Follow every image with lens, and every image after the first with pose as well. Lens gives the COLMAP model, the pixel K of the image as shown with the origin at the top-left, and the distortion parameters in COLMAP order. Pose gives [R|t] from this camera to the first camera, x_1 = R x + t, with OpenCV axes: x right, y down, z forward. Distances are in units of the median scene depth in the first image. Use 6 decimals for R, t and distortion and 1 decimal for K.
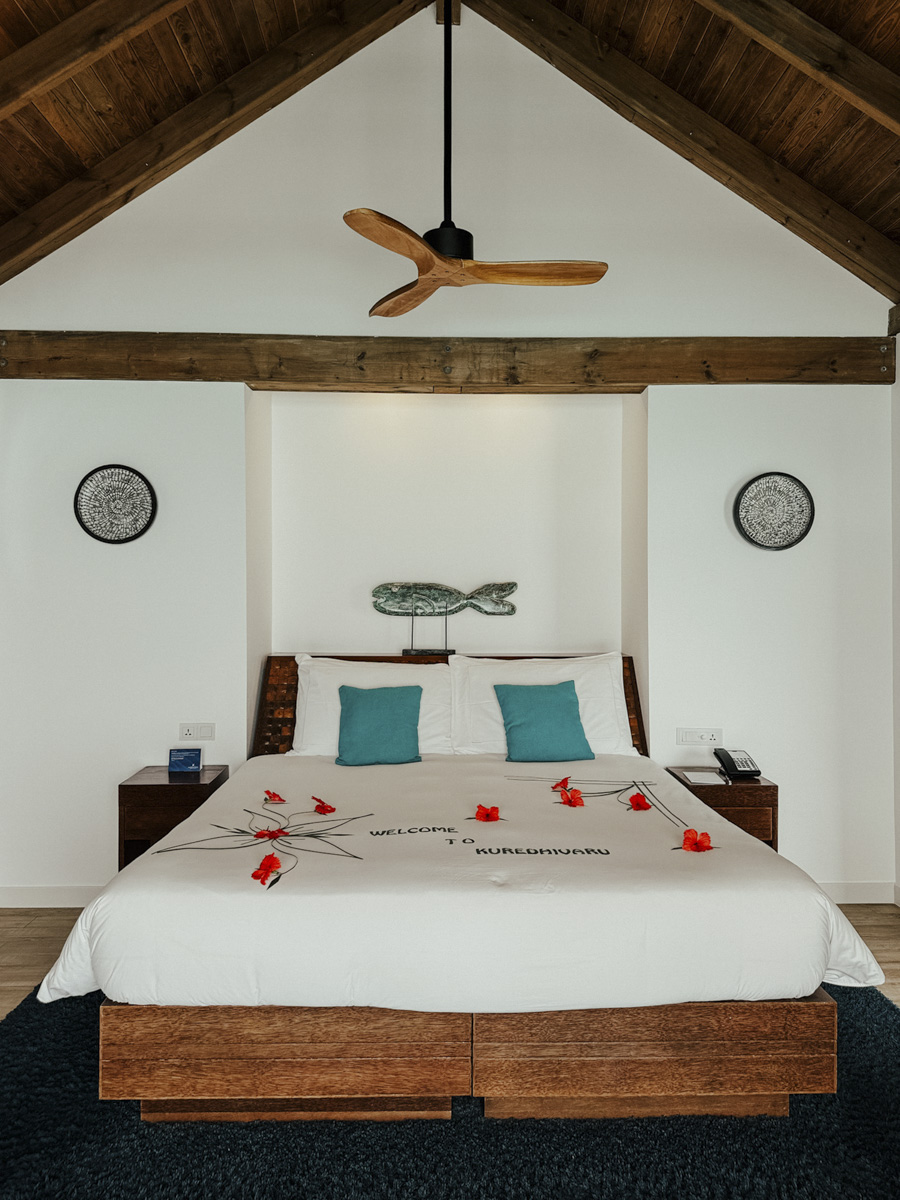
lens RADIAL K [[905.6, 0, 450.0], [0, 905.6, 600.0], [0, 0, 1]] dist [0.013988, -0.054909]
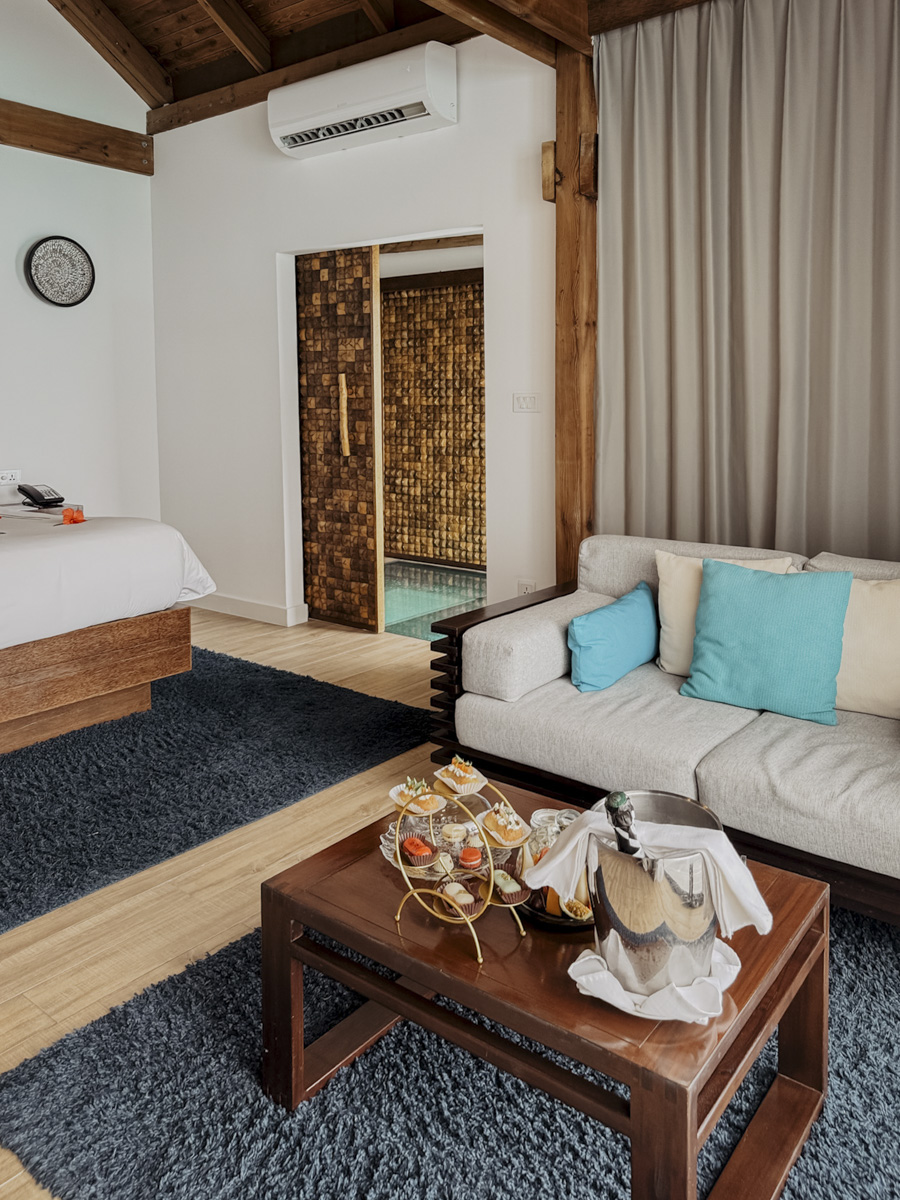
lens RADIAL K [[905.6, 0, 450.0], [0, 905.6, 600.0], [0, 0, 1]] dist [0.013988, -0.054909]
pose [[0.624109, -0.134912, 0.769602, -0.296730], [-0.002492, 0.984631, 0.174627, 0.119458], [-0.781333, -0.110904, 0.614181, -0.157435]]
